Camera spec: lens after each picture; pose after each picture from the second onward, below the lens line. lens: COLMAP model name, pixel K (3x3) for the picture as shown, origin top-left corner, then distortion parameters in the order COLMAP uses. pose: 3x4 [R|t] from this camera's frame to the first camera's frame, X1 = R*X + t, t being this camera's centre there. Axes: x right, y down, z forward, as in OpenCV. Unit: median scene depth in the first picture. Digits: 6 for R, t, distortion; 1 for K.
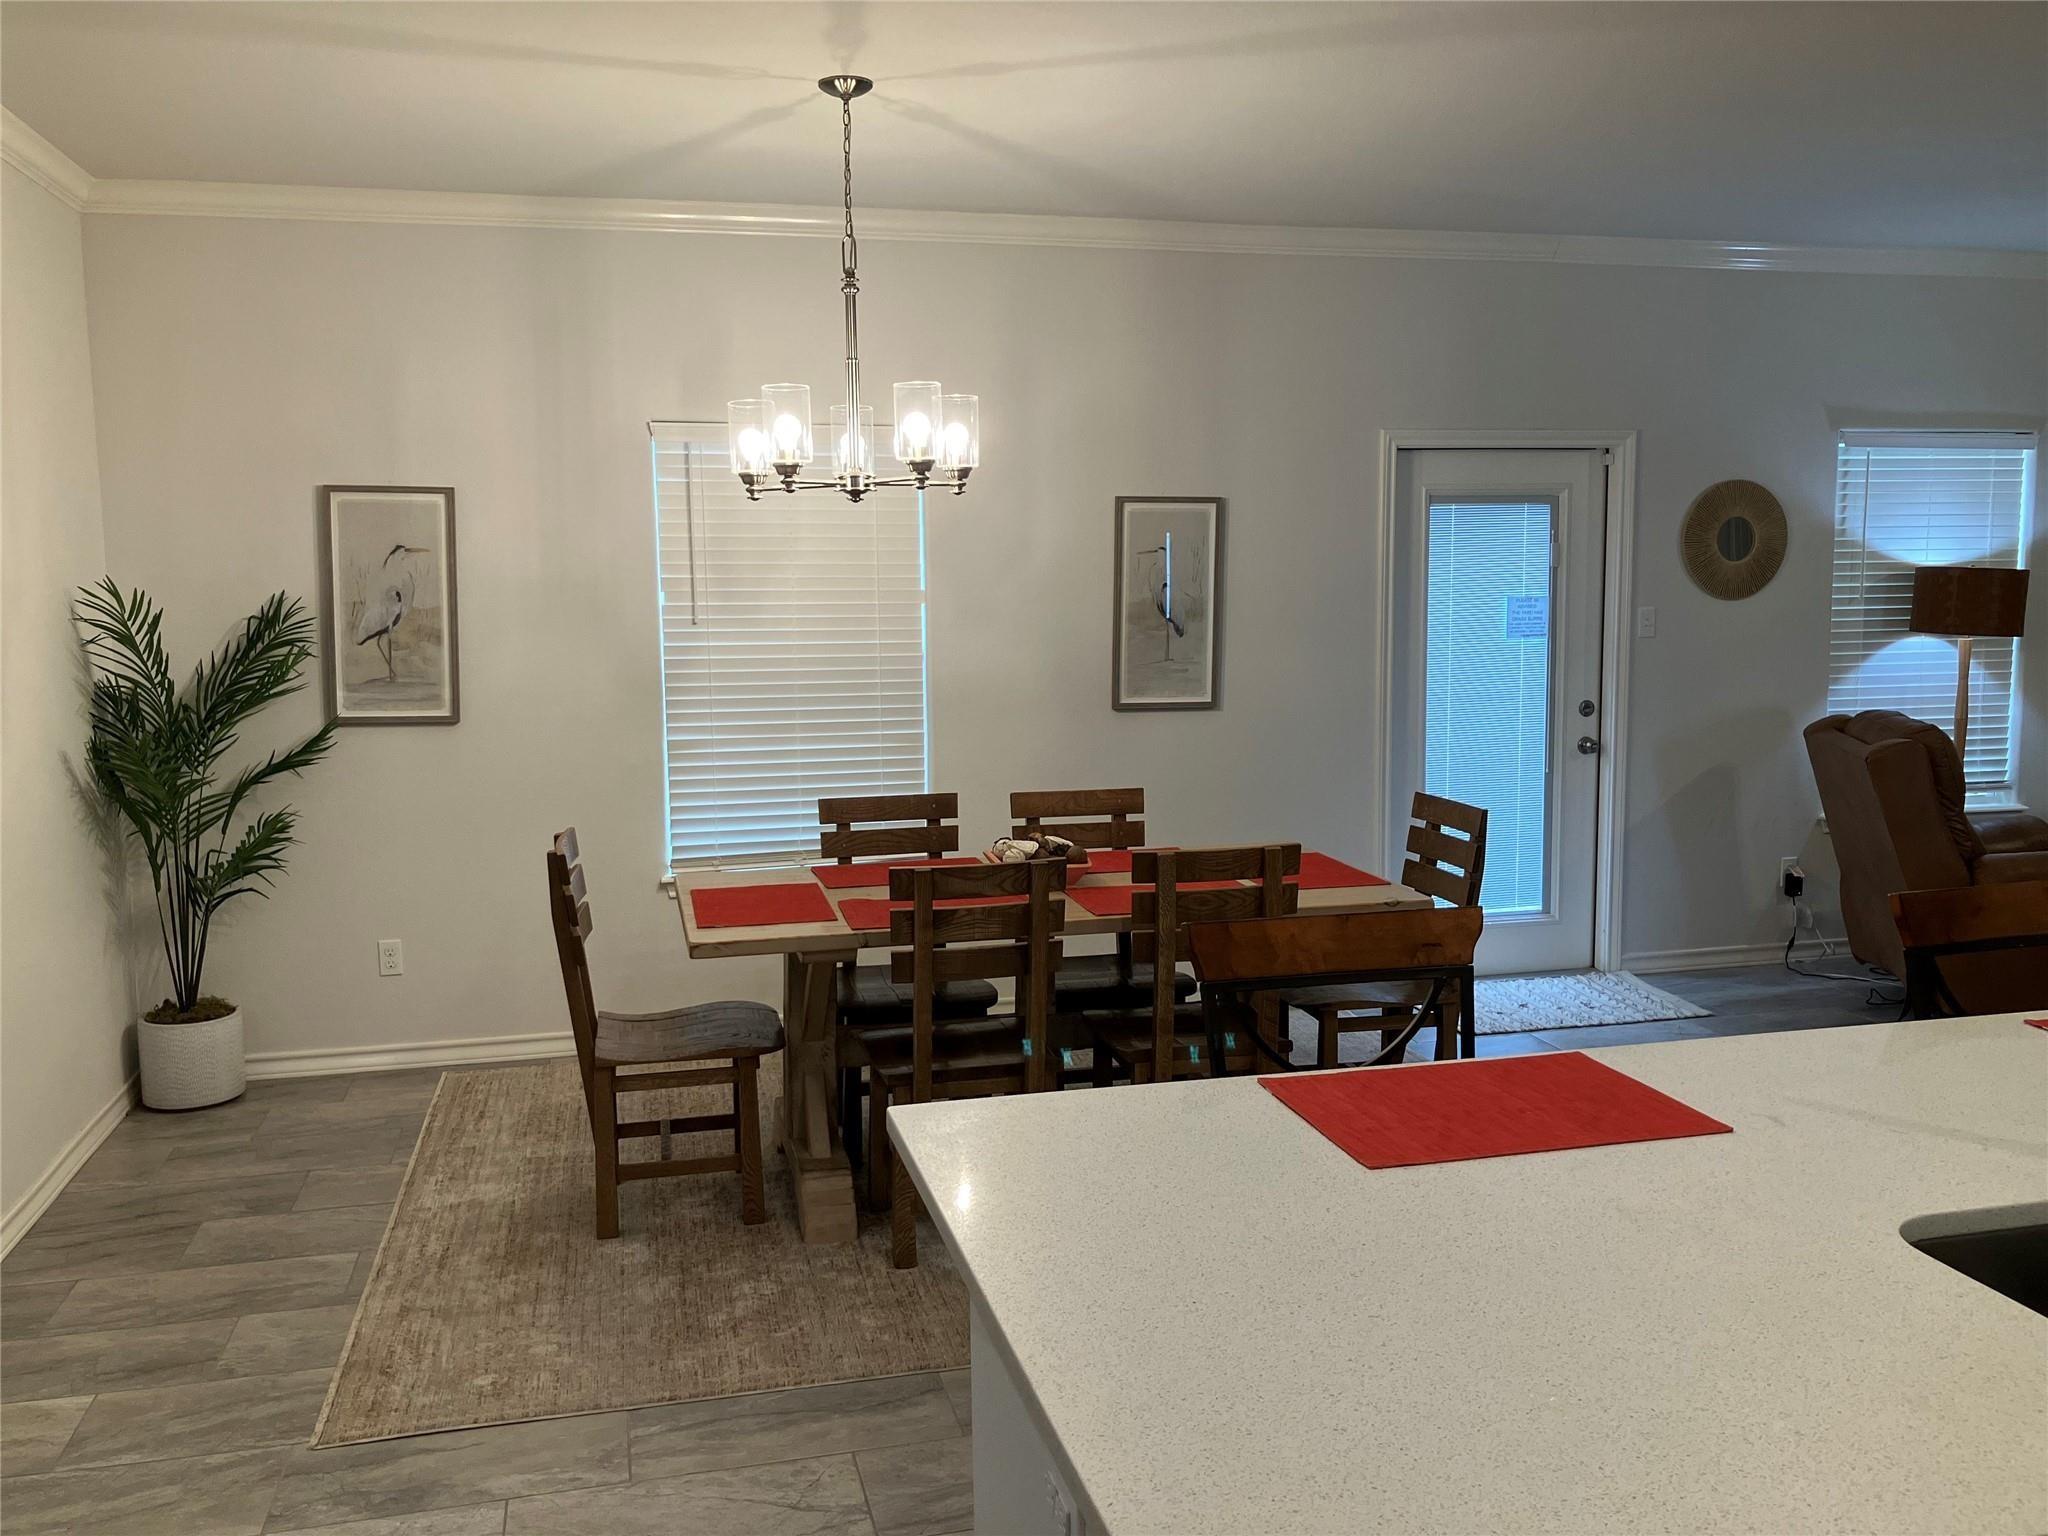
lens RADIAL K [[1694.7, 0, 1024.0], [0, 1694.7, 768.0], [0, 0, 1]] dist [0.008315, 0.002957]
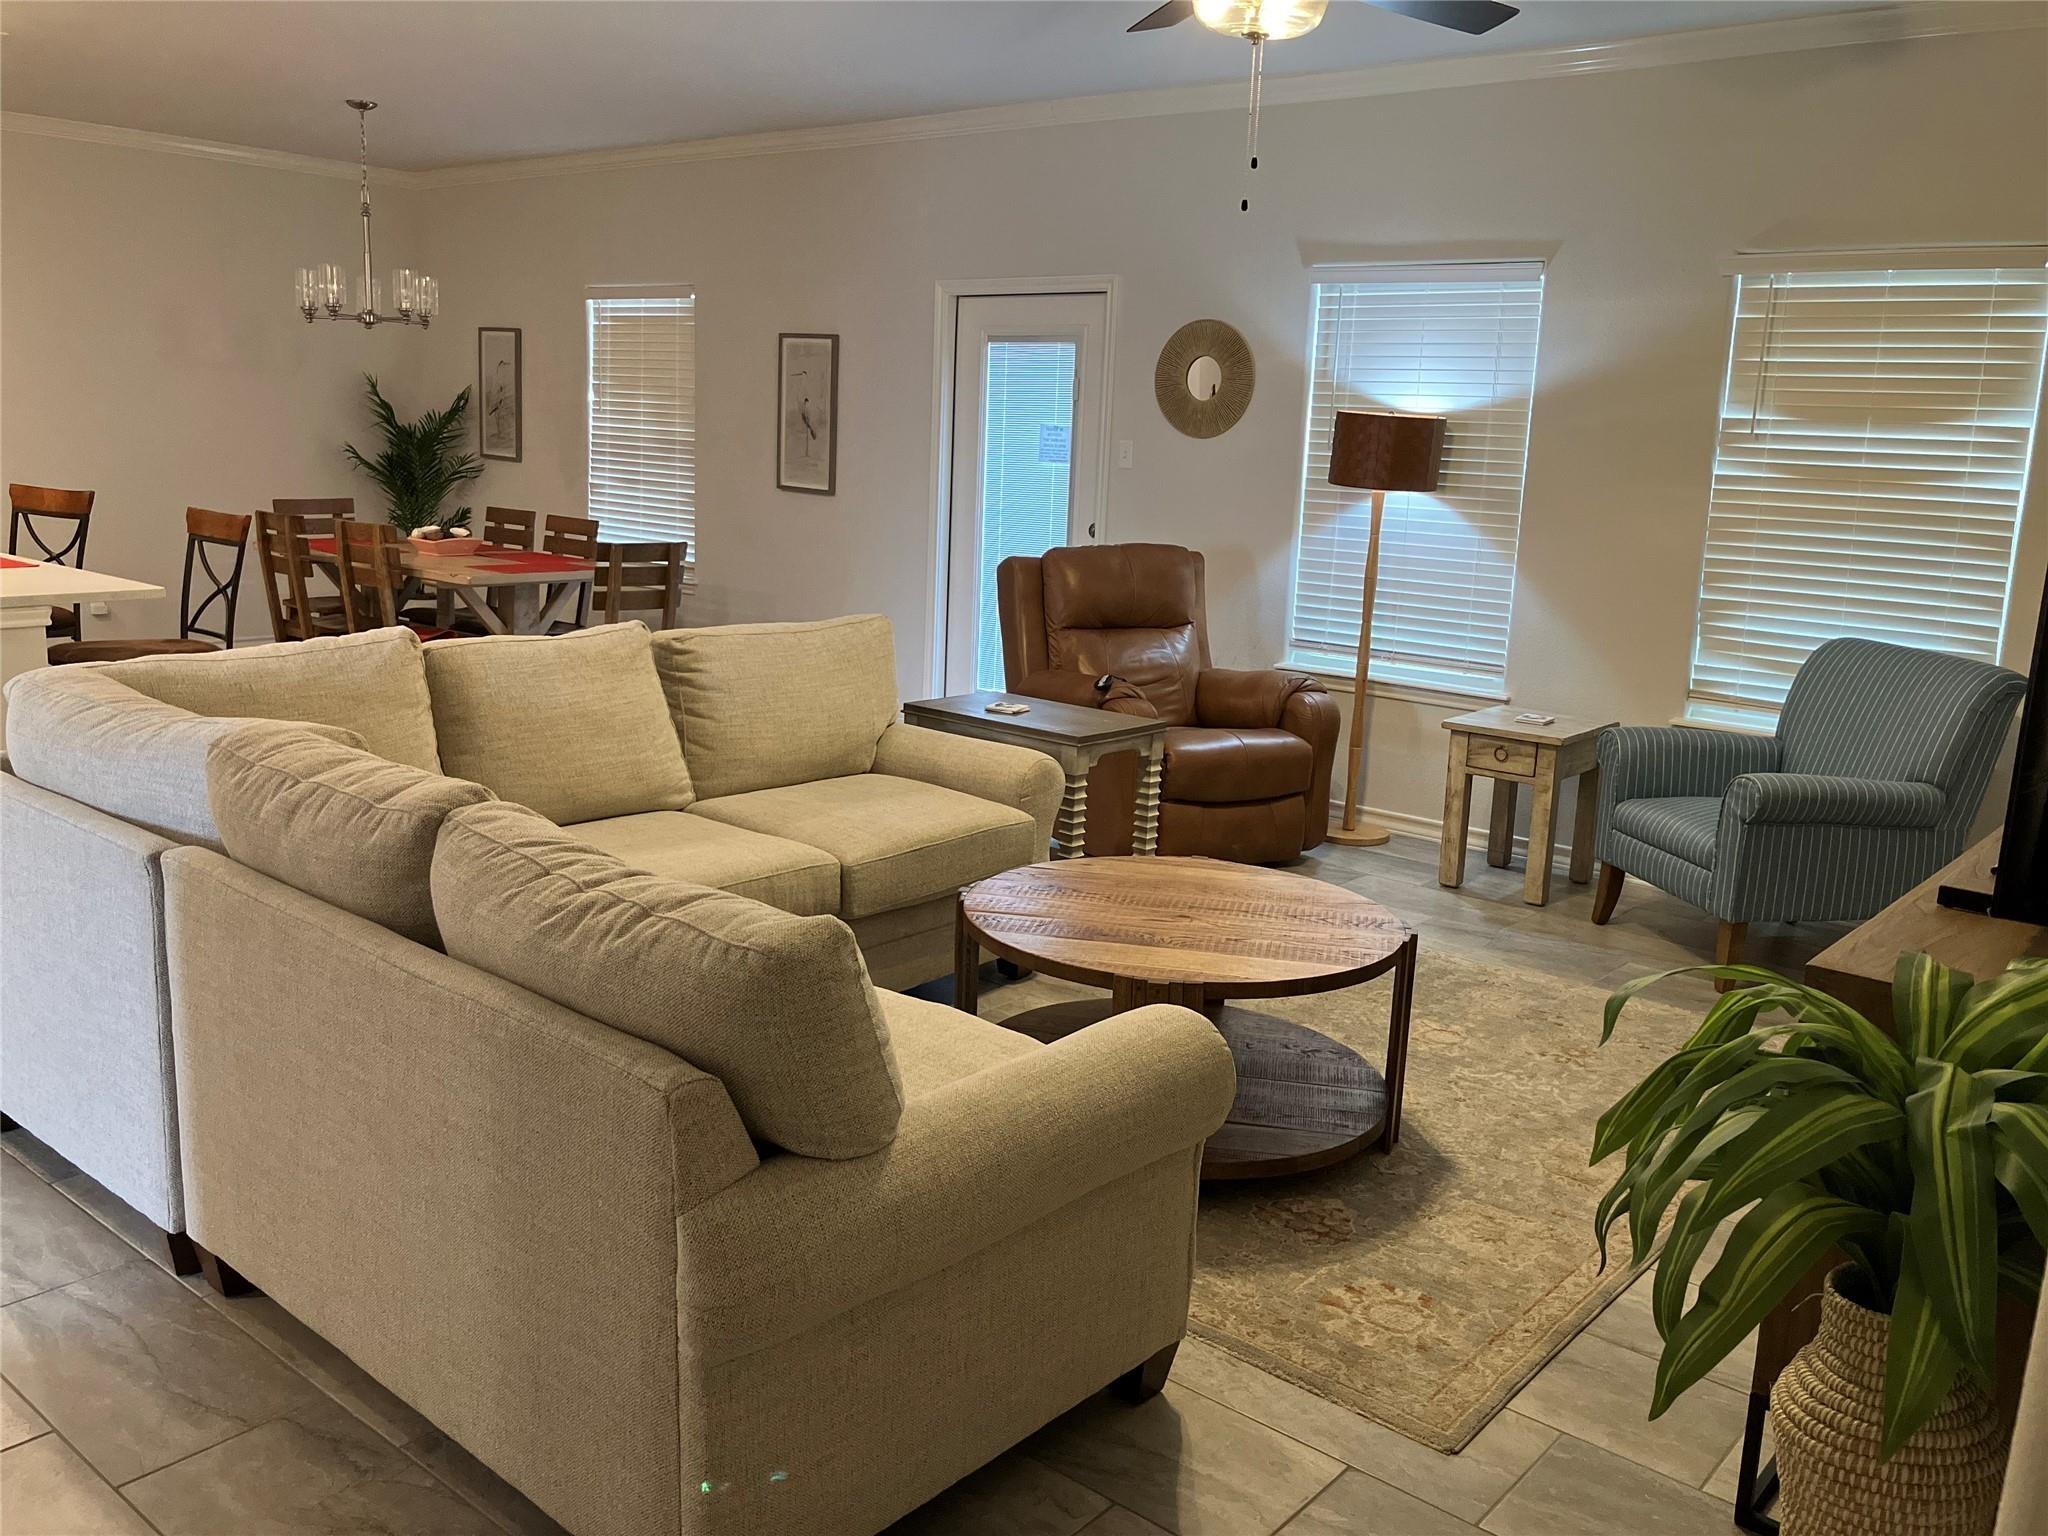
lens RADIAL K [[1705.4, 0, 1024.0], [0, 1705.4, 768.0], [0, 0, 1]] dist [0.063580, 0.001786]
pose [[0.586249, 0.197013, -0.785811, 1.241124], [-0.141720, 0.979963, 0.139960, -0.032846], [0.797639, 0.029314, 0.602422, 0.293121]]
